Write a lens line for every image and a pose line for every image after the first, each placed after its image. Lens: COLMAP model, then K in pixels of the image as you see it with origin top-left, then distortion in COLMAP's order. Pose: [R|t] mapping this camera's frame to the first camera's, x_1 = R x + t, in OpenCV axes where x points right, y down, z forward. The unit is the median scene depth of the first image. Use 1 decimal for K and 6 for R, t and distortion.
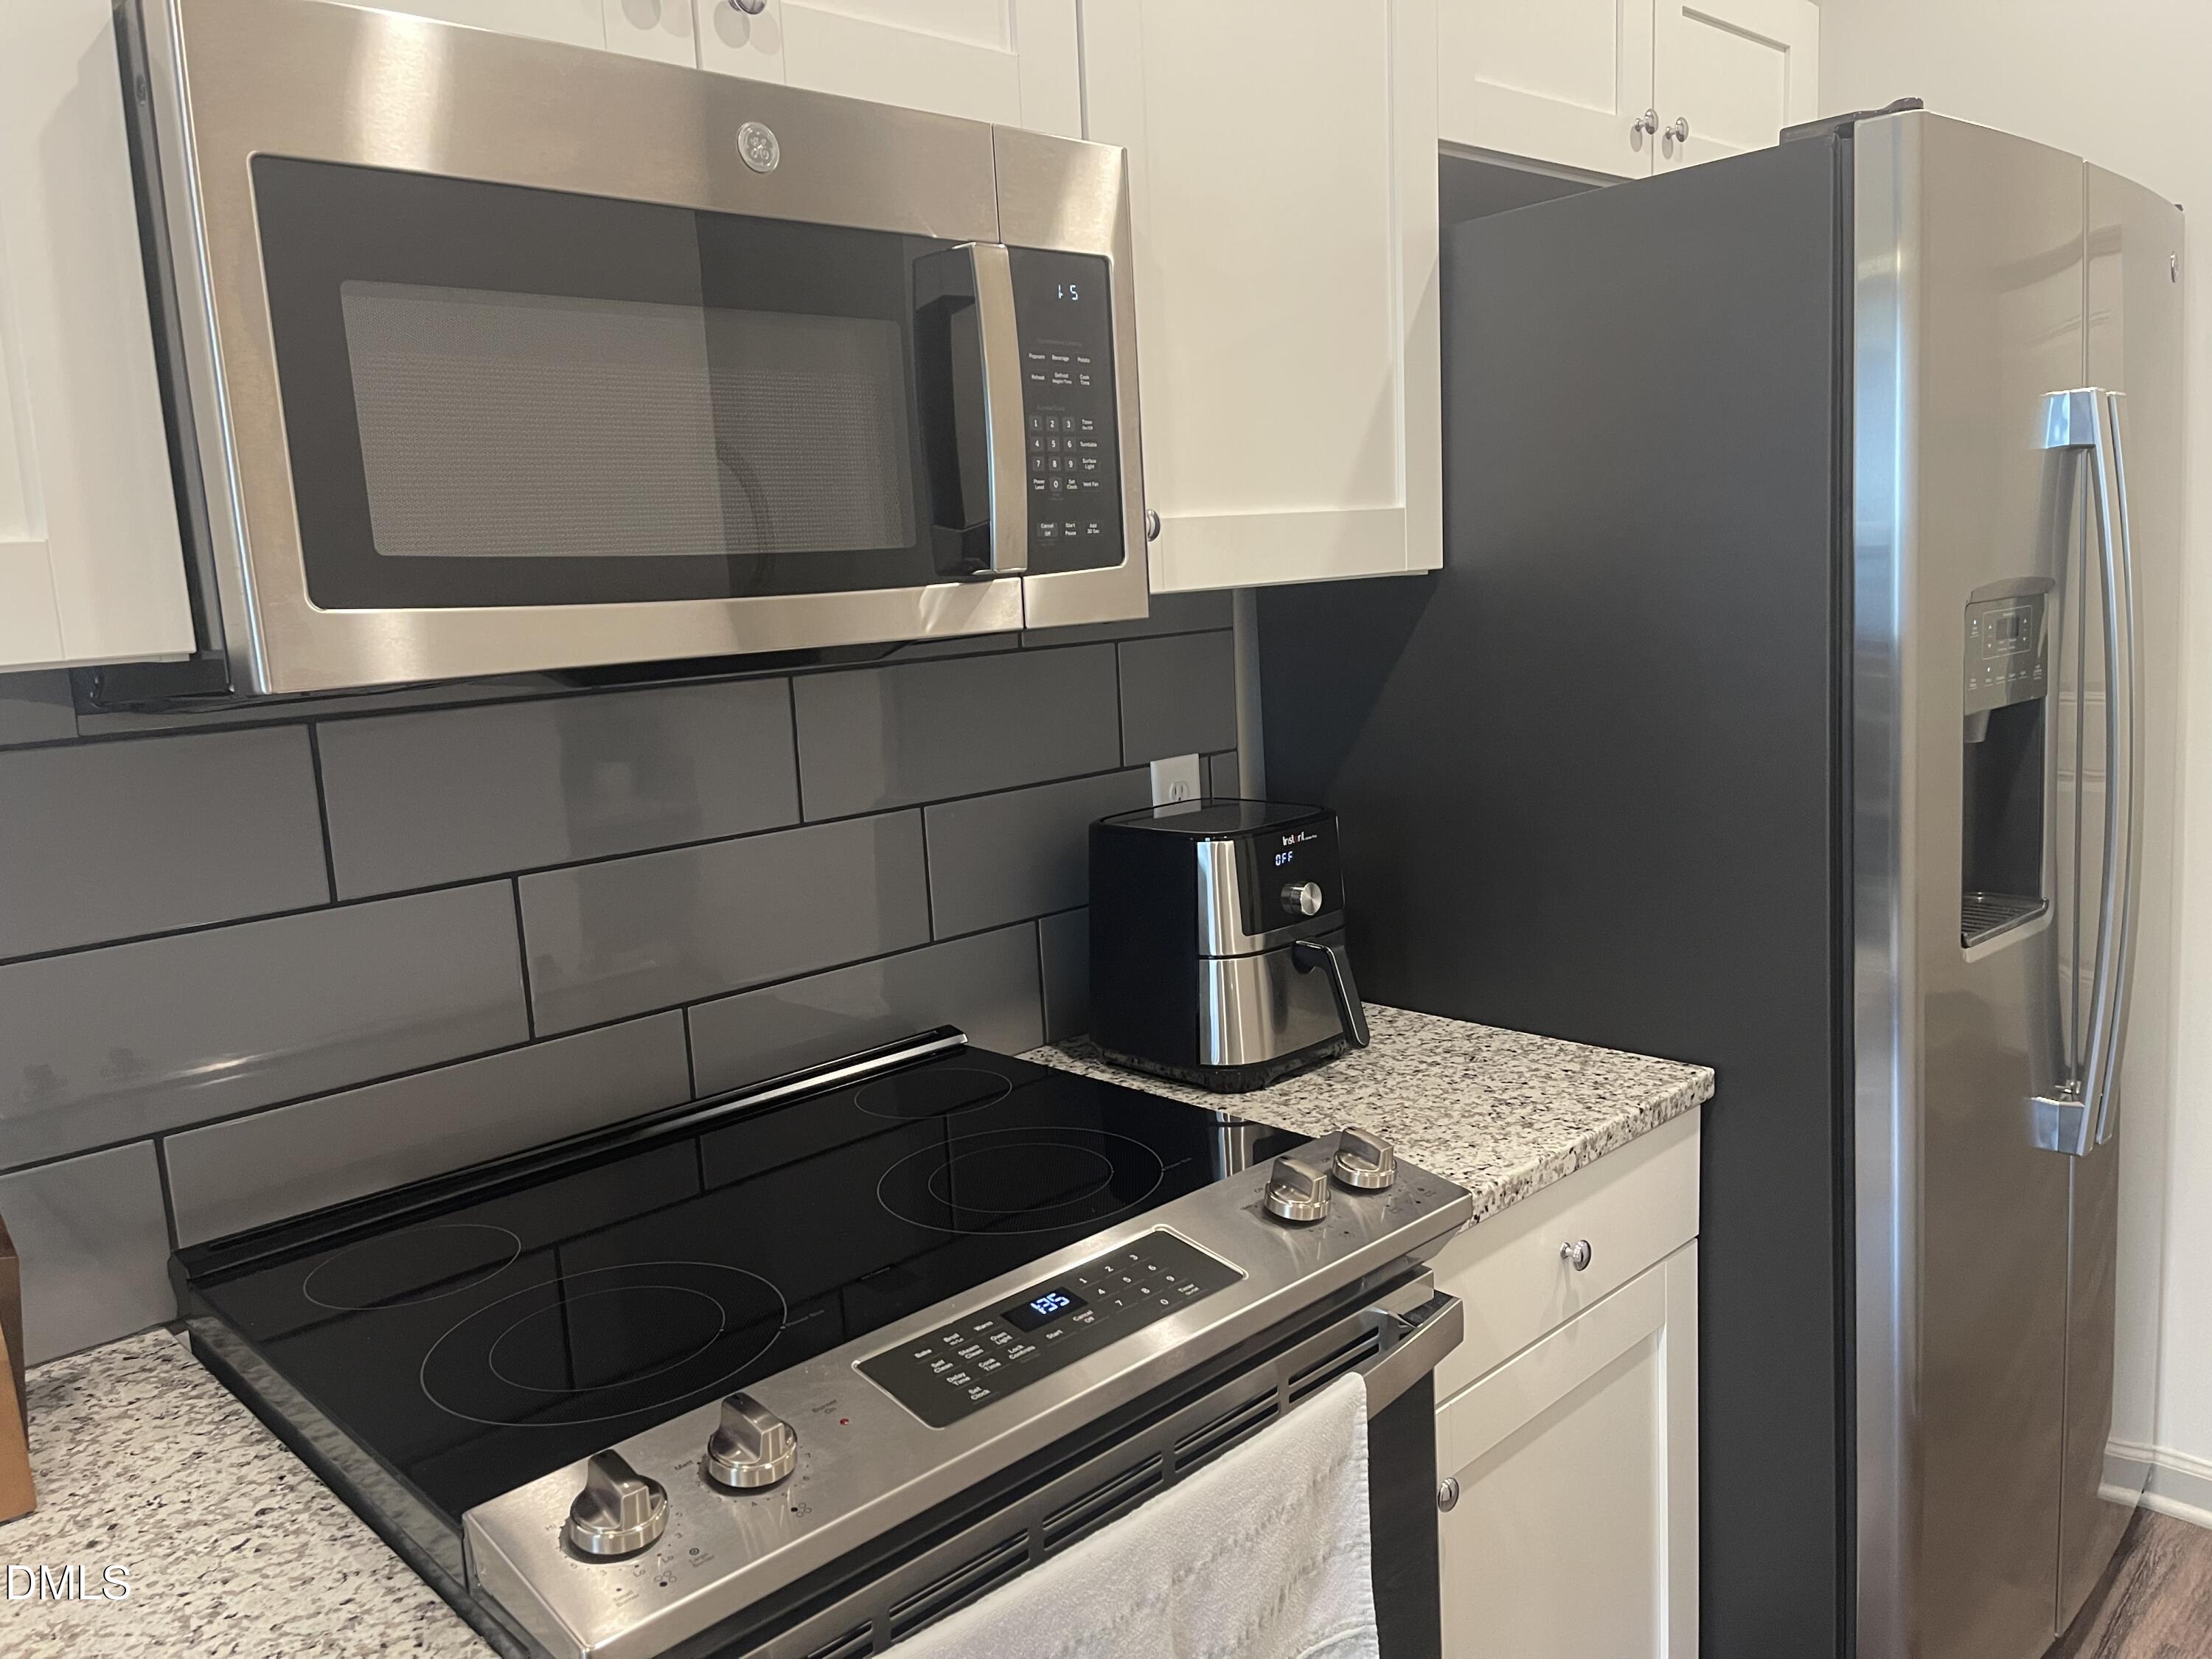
lens RADIAL K [[1700.9, 0, 1106.0], [0, 1700.9, 829.5], [0, 0, 1]] dist [0.038179, -0.062114]
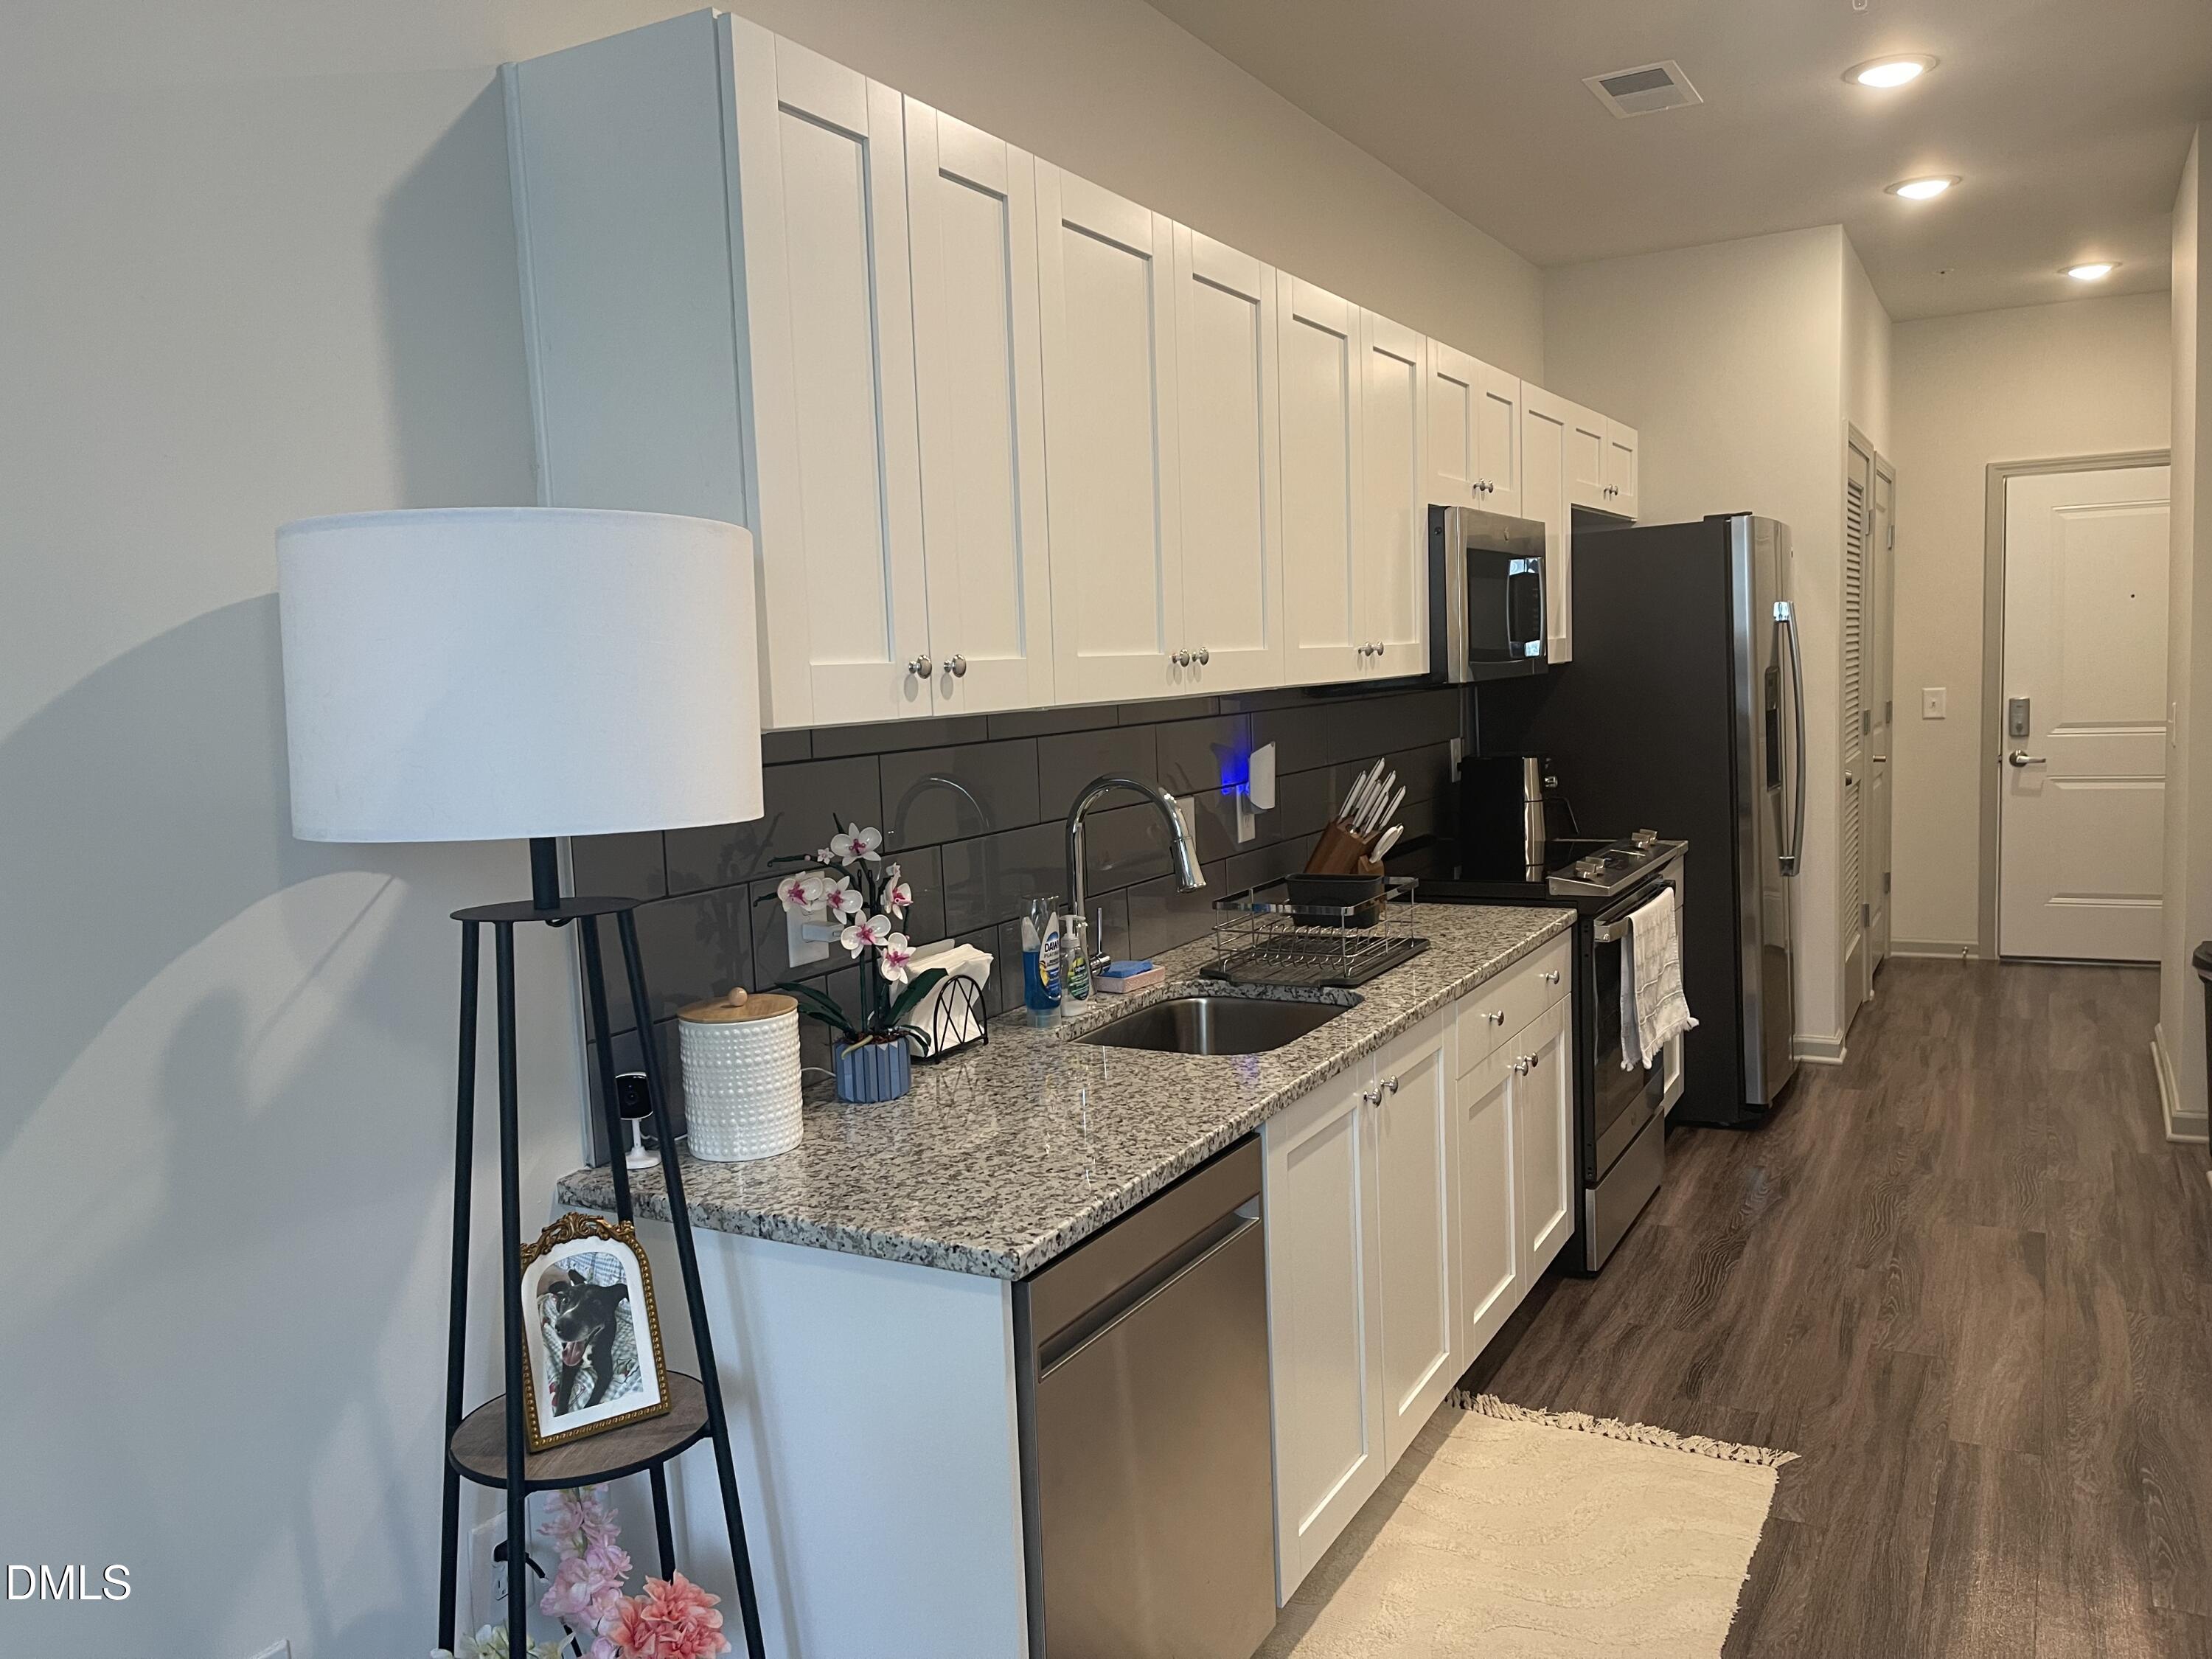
lens RADIAL K [[1700.9, 0, 1106.0], [0, 1700.9, 829.5], [0, 0, 1]] dist [0.038179, -0.062114]
pose [[0.956858, -0.015436, 0.290147, -1.571793], [0.036233, 0.997132, -0.066441, 0.316978], [-0.288289, 0.074088, 0.954673, -1.595618]]
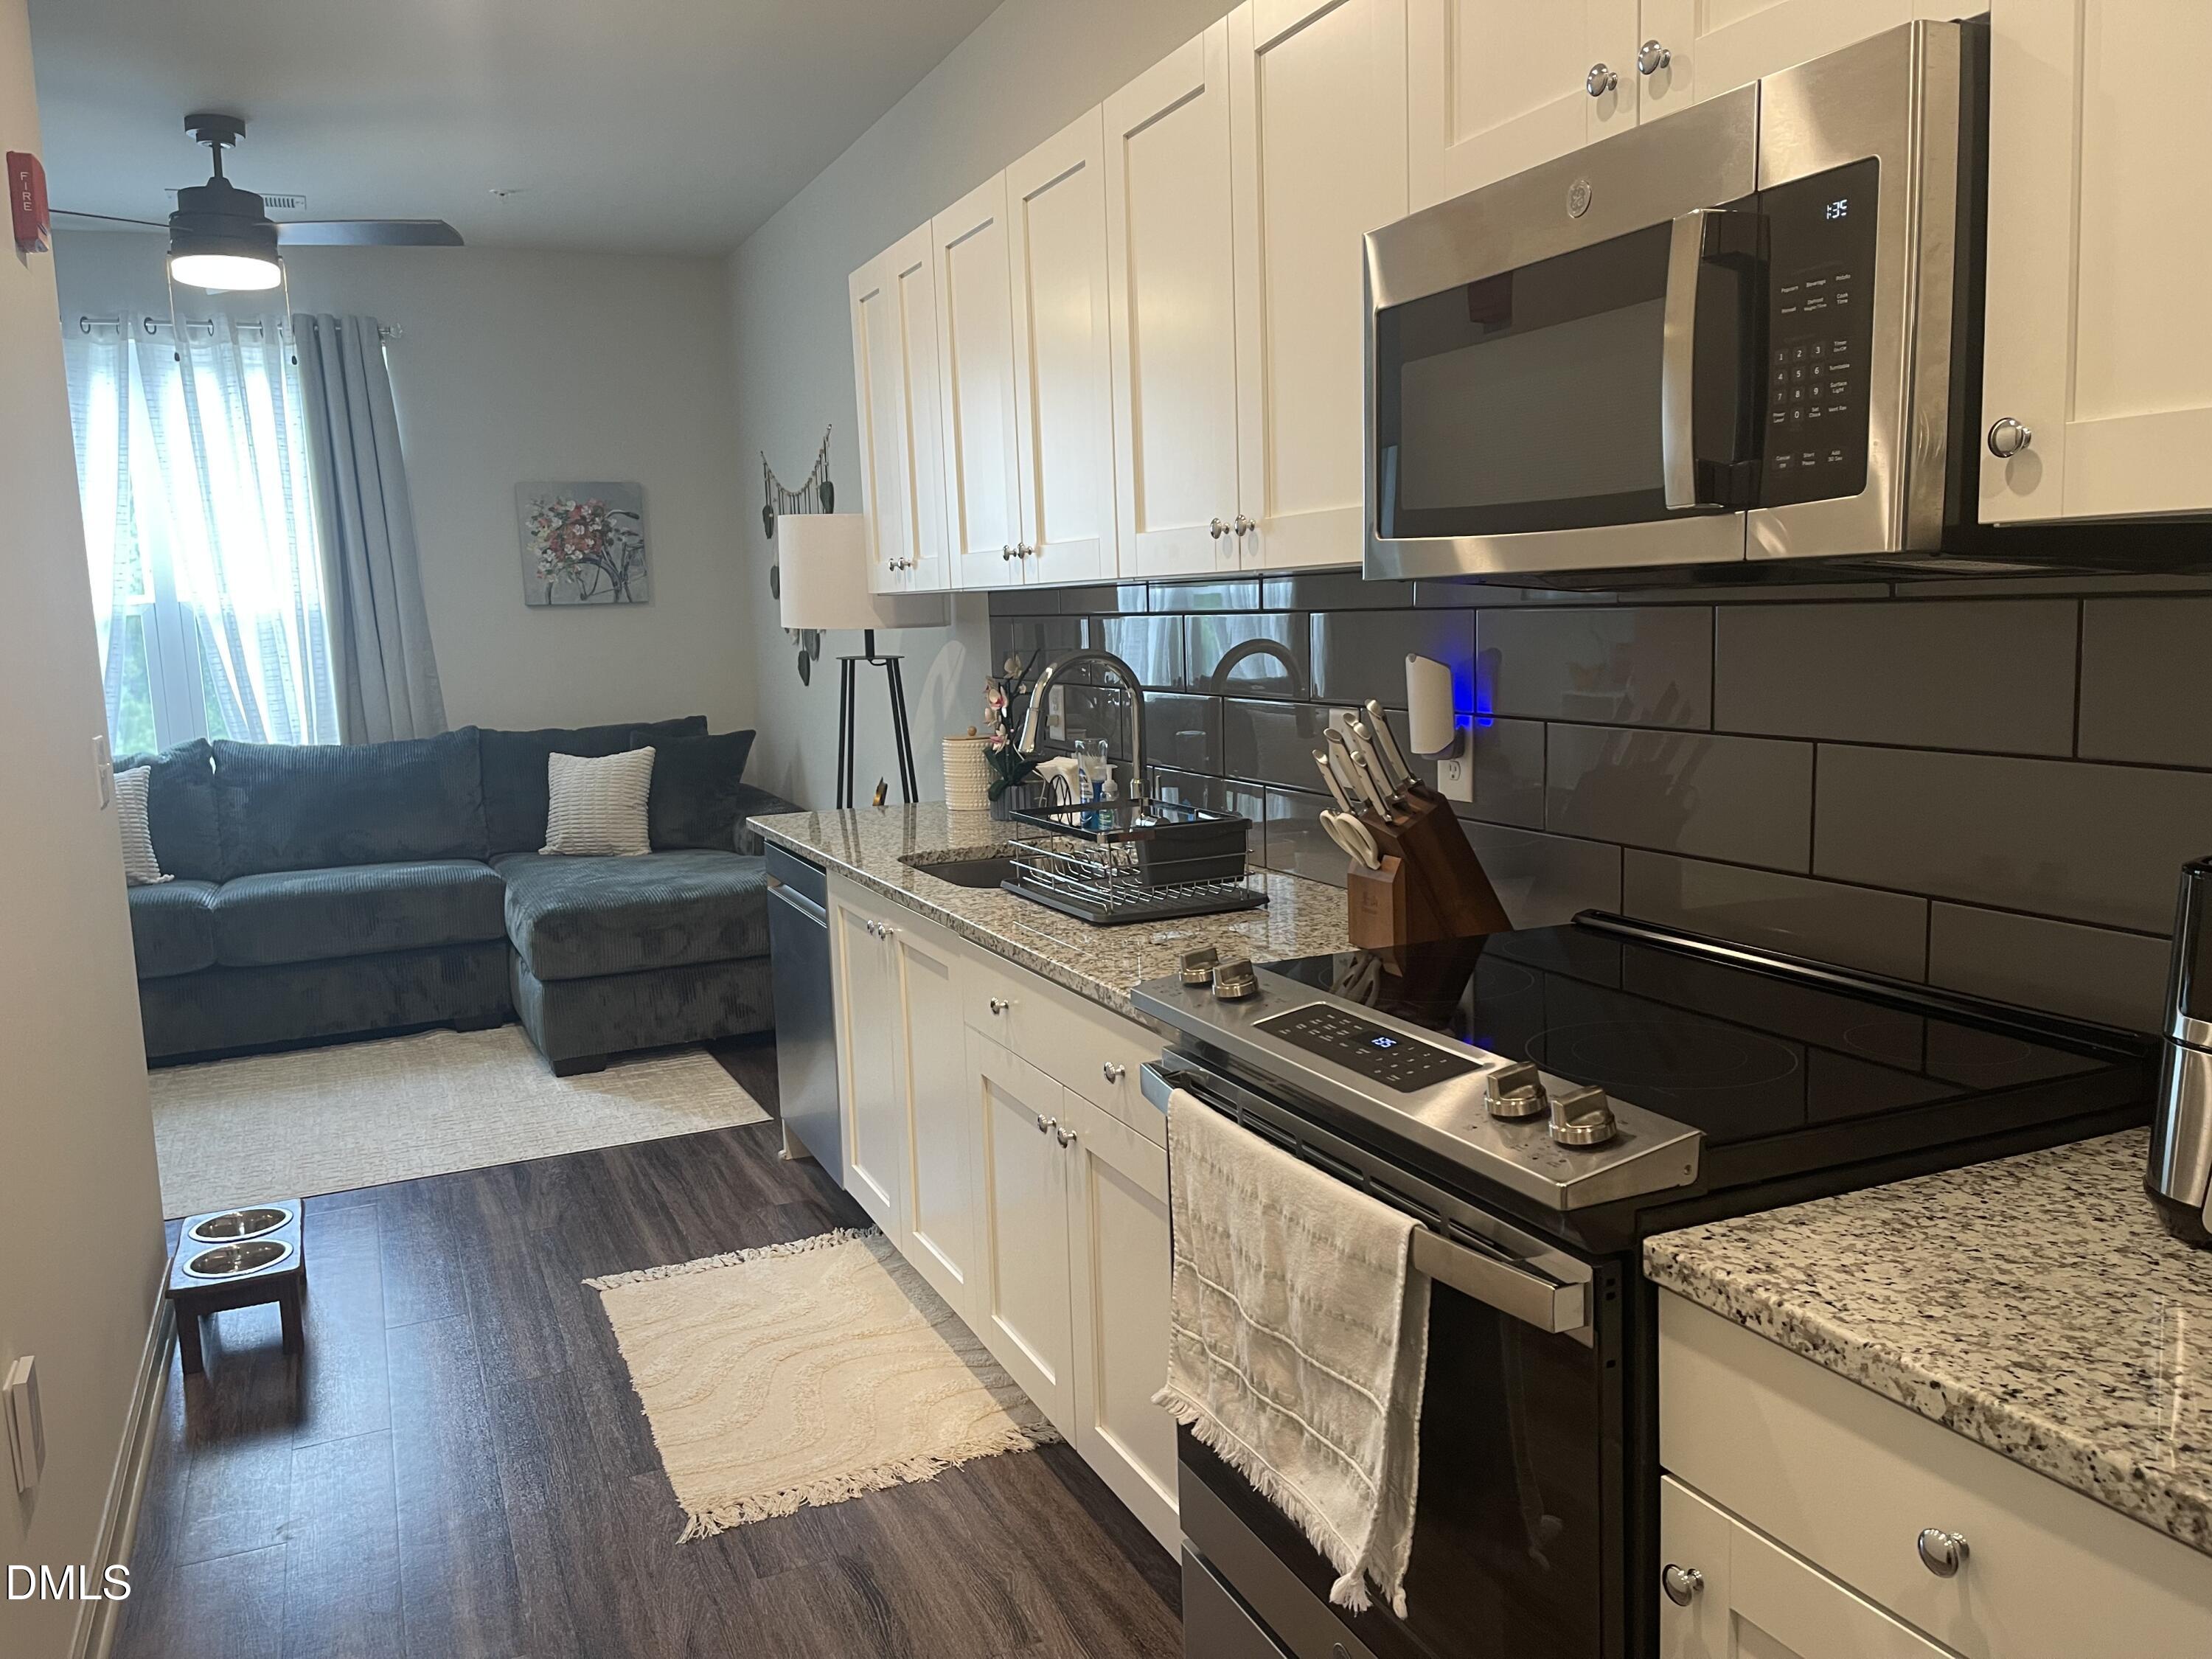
lens RADIAL K [[1733.9, 0, 1042.2], [0, 1733.9, 825.0], [0, 0, 1]] dist [-0.003685, -0.003203]
pose [[-0.380706, 0.186232, -0.905749, 0.999127], [-0.083242, 0.968630, 0.234150, -0.155932], [0.920942, 0.164539, -0.353261, 0.904281]]
